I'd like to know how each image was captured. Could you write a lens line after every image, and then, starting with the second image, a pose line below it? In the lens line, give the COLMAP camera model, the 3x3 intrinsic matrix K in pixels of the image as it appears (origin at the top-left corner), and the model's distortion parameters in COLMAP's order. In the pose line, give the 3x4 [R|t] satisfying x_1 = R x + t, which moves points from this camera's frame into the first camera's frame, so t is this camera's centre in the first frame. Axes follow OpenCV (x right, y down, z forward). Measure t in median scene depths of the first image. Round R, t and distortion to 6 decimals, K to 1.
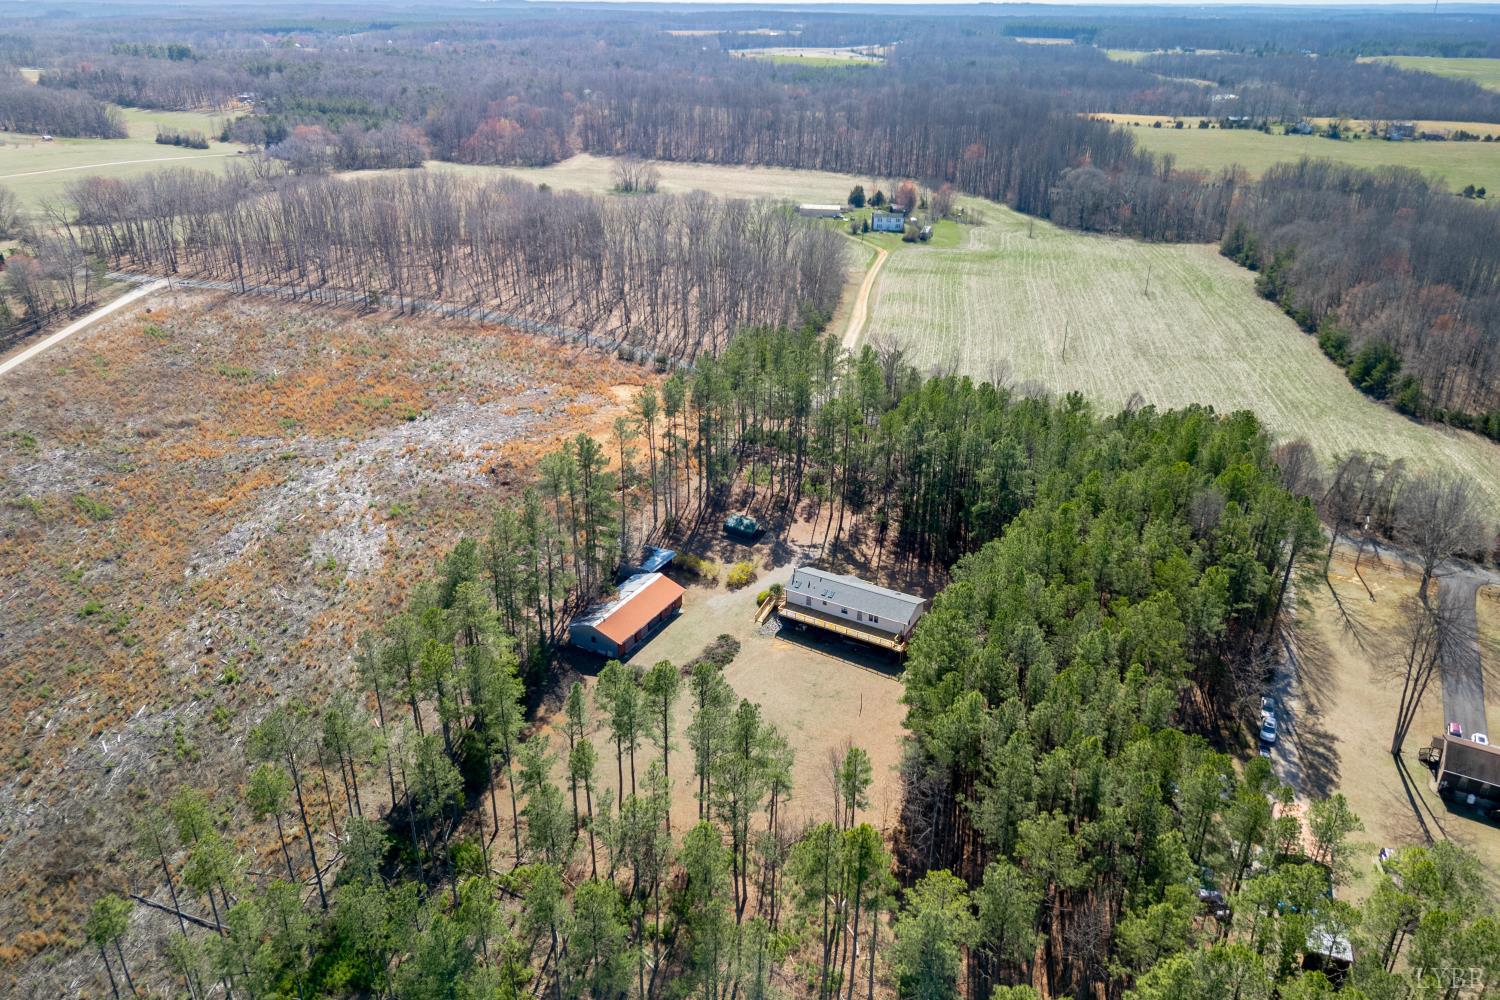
lens RADIAL K [[986.5, 0, 734.2], [0, 986.5, 500.9], [0, 0, 1]] dist [-0.000070, -0.001457]
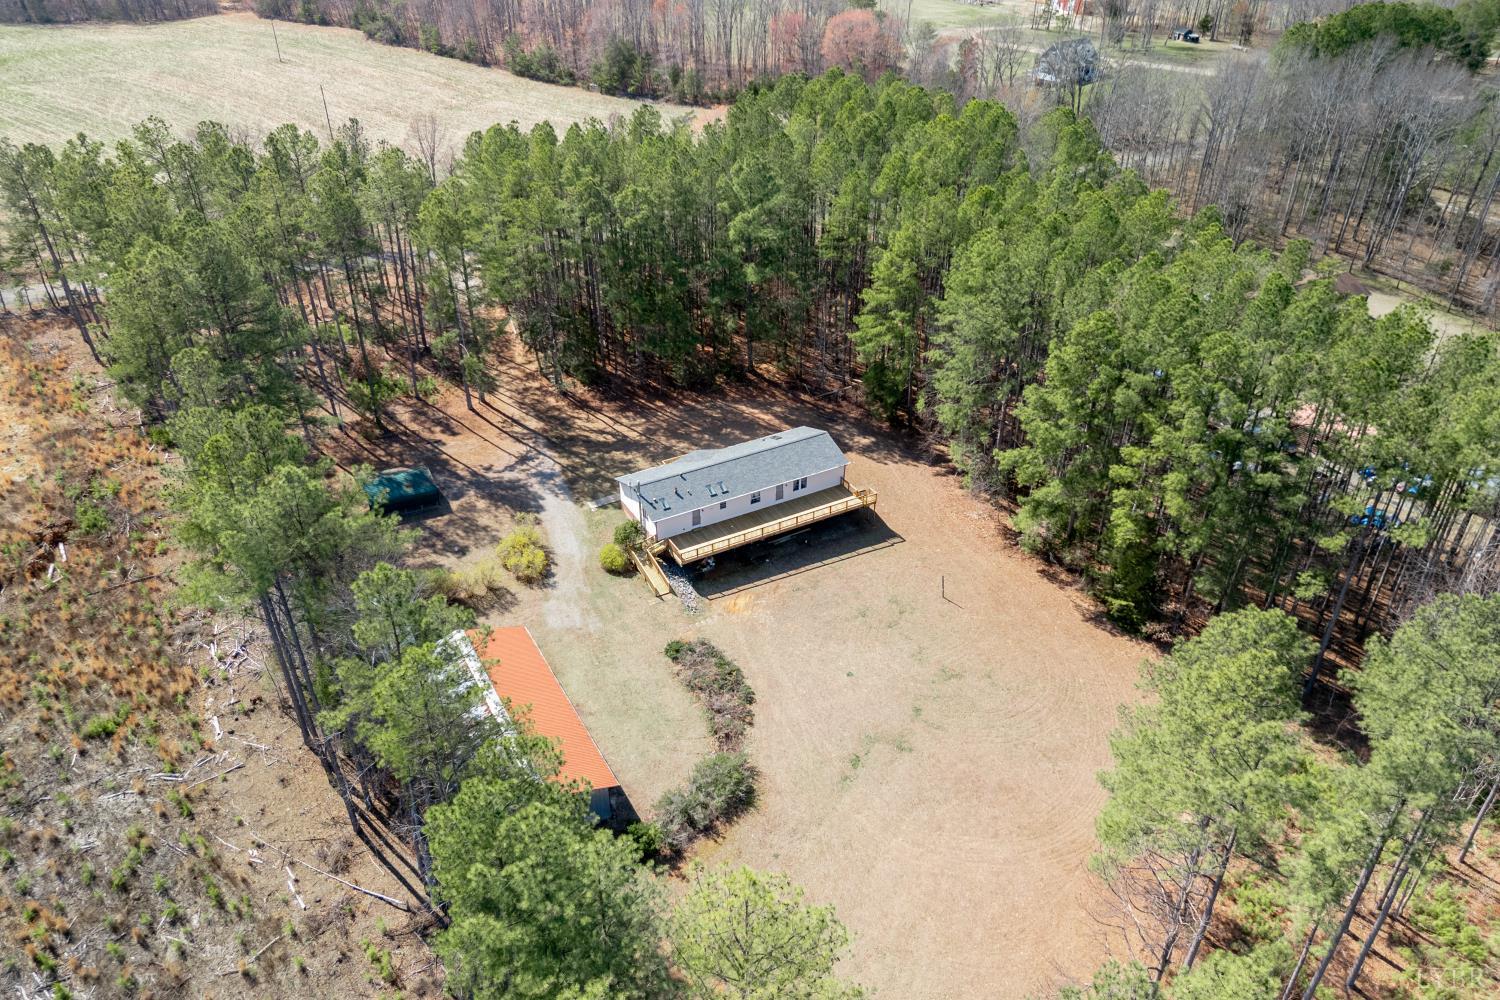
lens RADIAL K [[1039.9, 0, 750.0], [0, 1039.9, 500.0], [0, 0, 1]] dist [0.000608, -0.008437]
pose [[0.495086, -0.468514, 0.731699, -0.308625], [0.359170, 0.877189, 0.318649, -0.078262], [-0.791130, 0.105046, 0.602560, 0.557430]]
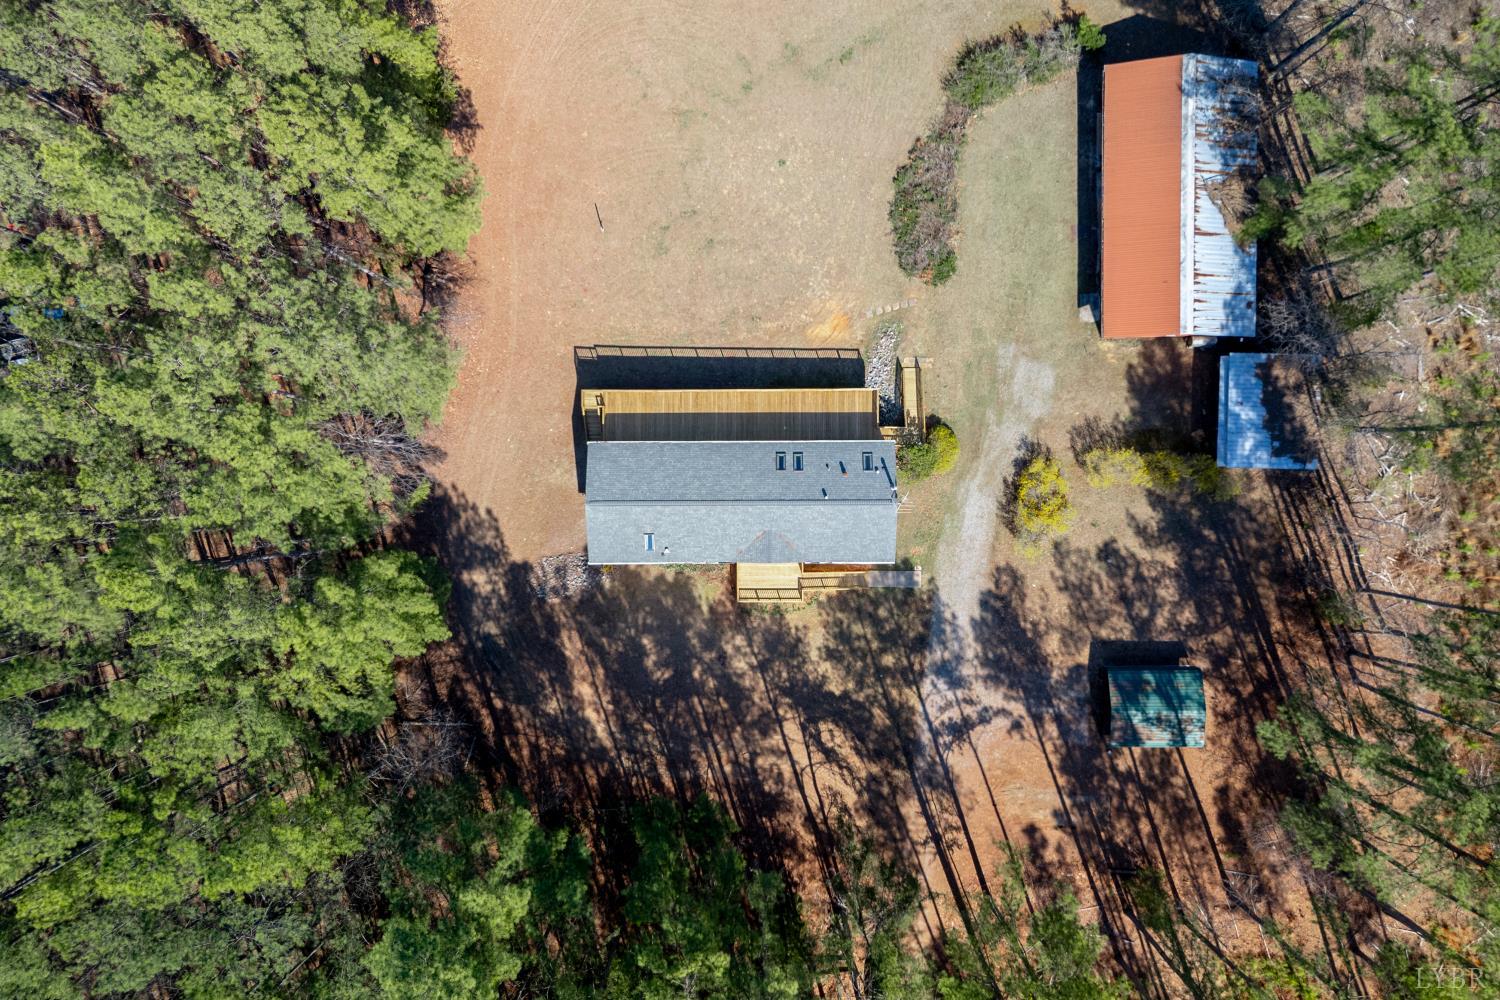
lens RADIAL K [[1054.9, 0, 750.0], [0, 1054.9, 500.0], [0, 0, 1]] dist [0.026626, -0.007536]
pose [[-0.856601, 0.514659, 0.036895, 0.091502], [-0.194666, -0.388567, 0.900622, -0.288310], [0.477849, 0.764292, 0.433034, 0.726188]]
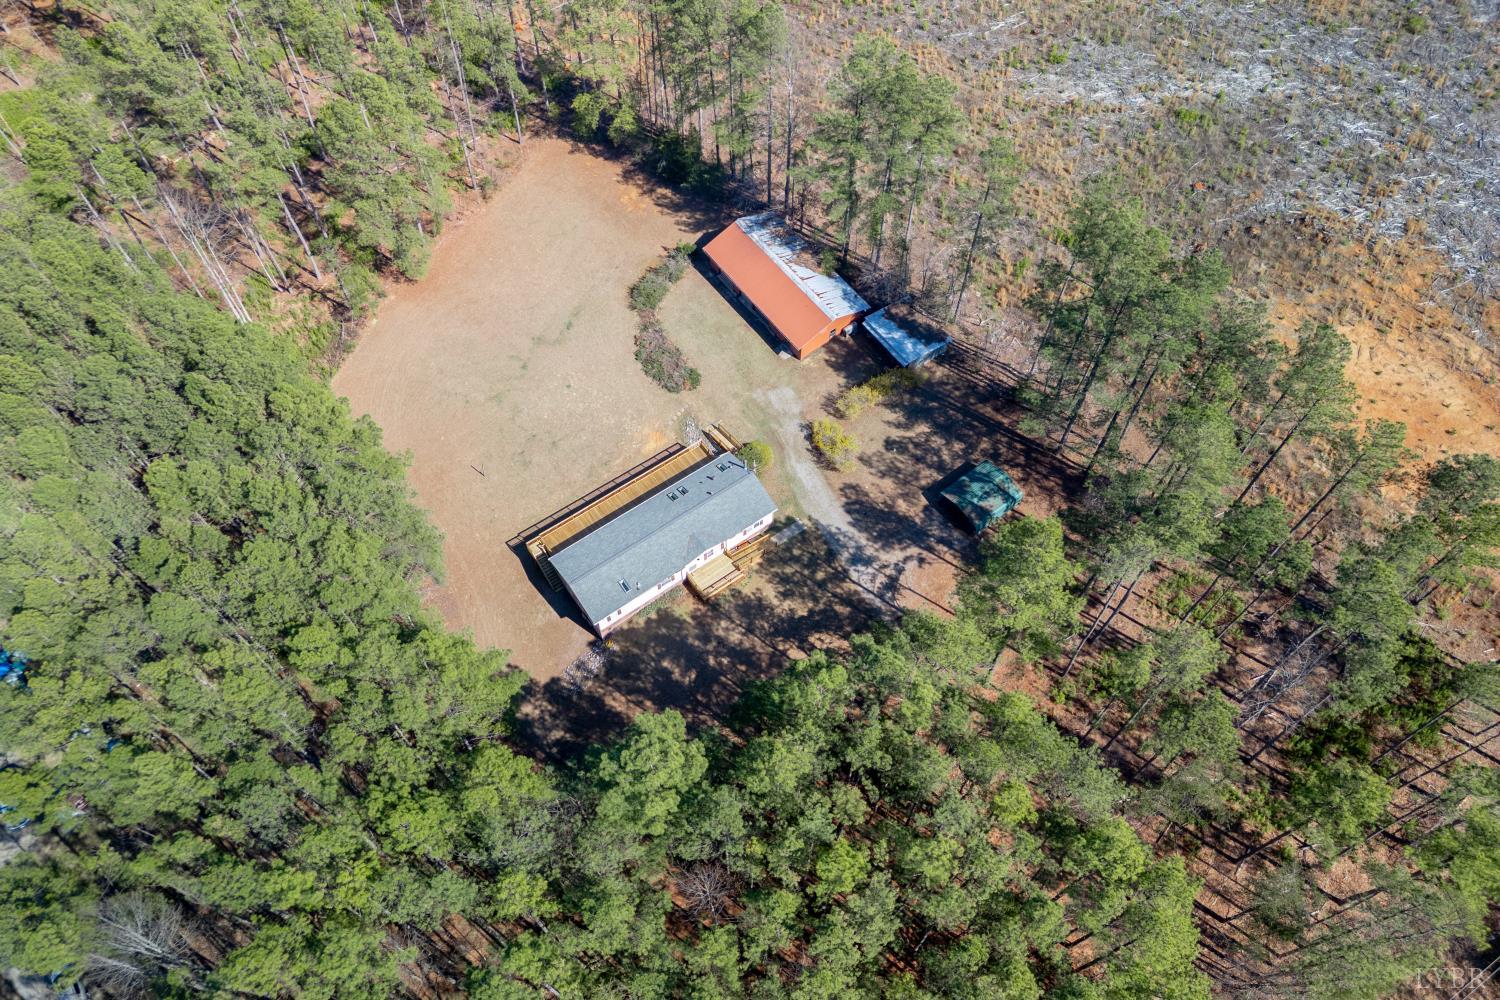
lens RADIAL K [[1070.4, 0, 750.0], [0, 1070.4, 500.0], [0, 0, 1]] dist [0.054425, -0.001648]
pose [[-0.394671, 0.788678, -0.471404, 0.358821], [-0.391257, 0.319956, 0.862871, -0.453775], [0.831356, 0.524990, 0.182298, 0.825395]]
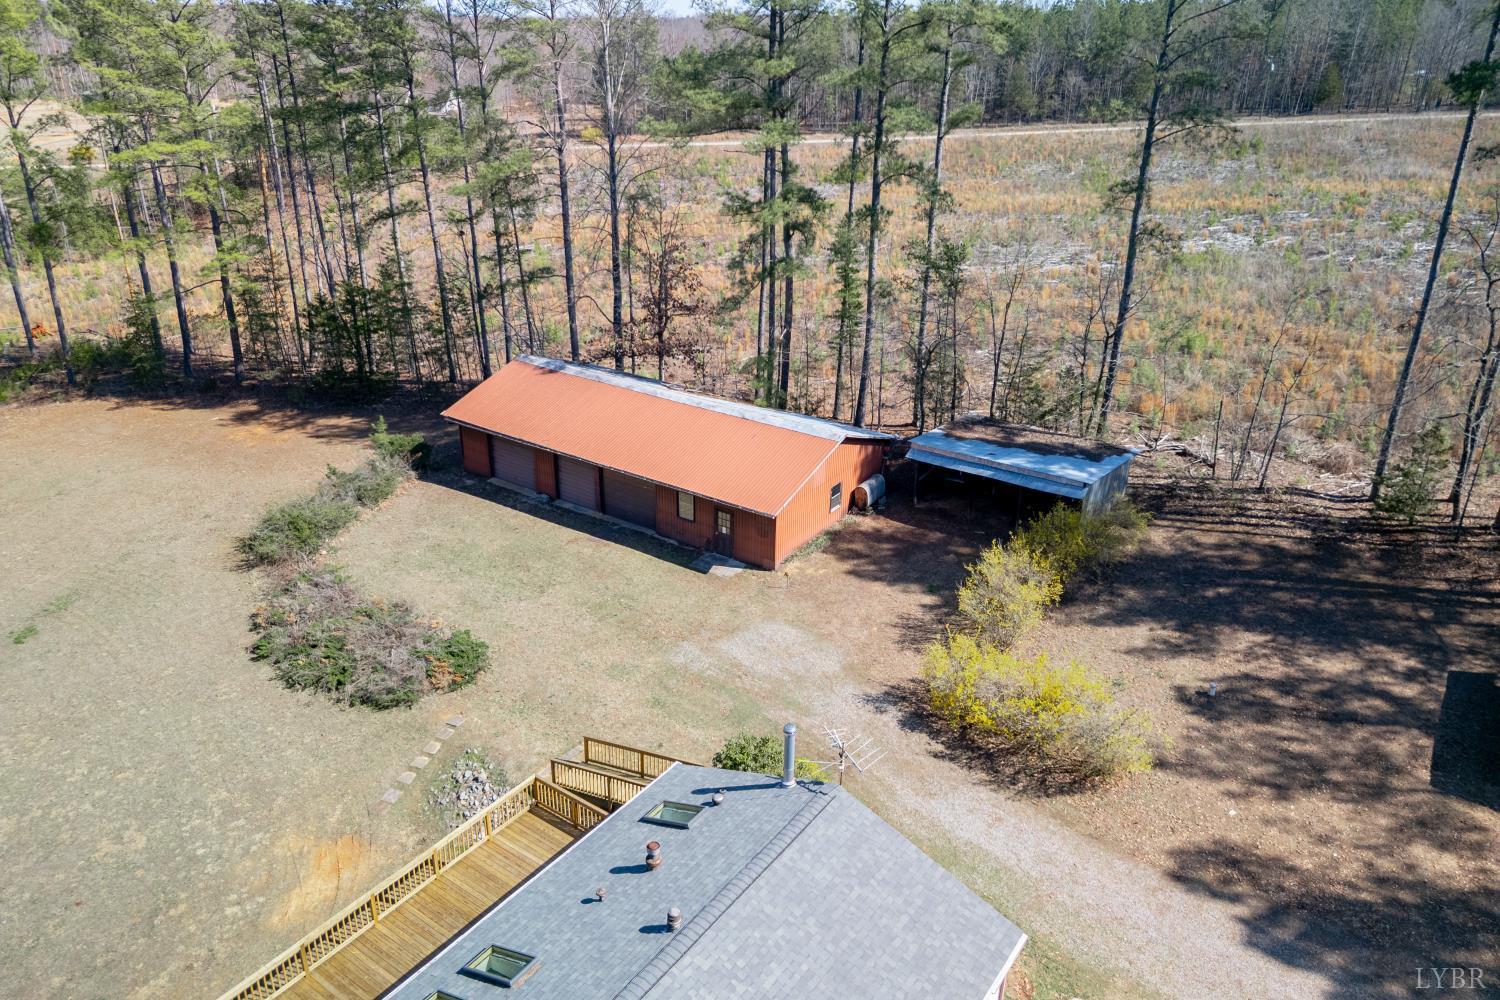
lens RADIAL K [[1053.5, 0, 728.0], [0, 1053.5, 491.5], [0, 0, 1]] dist [0.044227, -0.002409]
pose [[-0.090034, 0.404483, -0.910103, 0.156226], [-0.436062, 0.805557, 0.401158, -0.005807], [0.895401, 0.432979, 0.103852, 0.889500]]
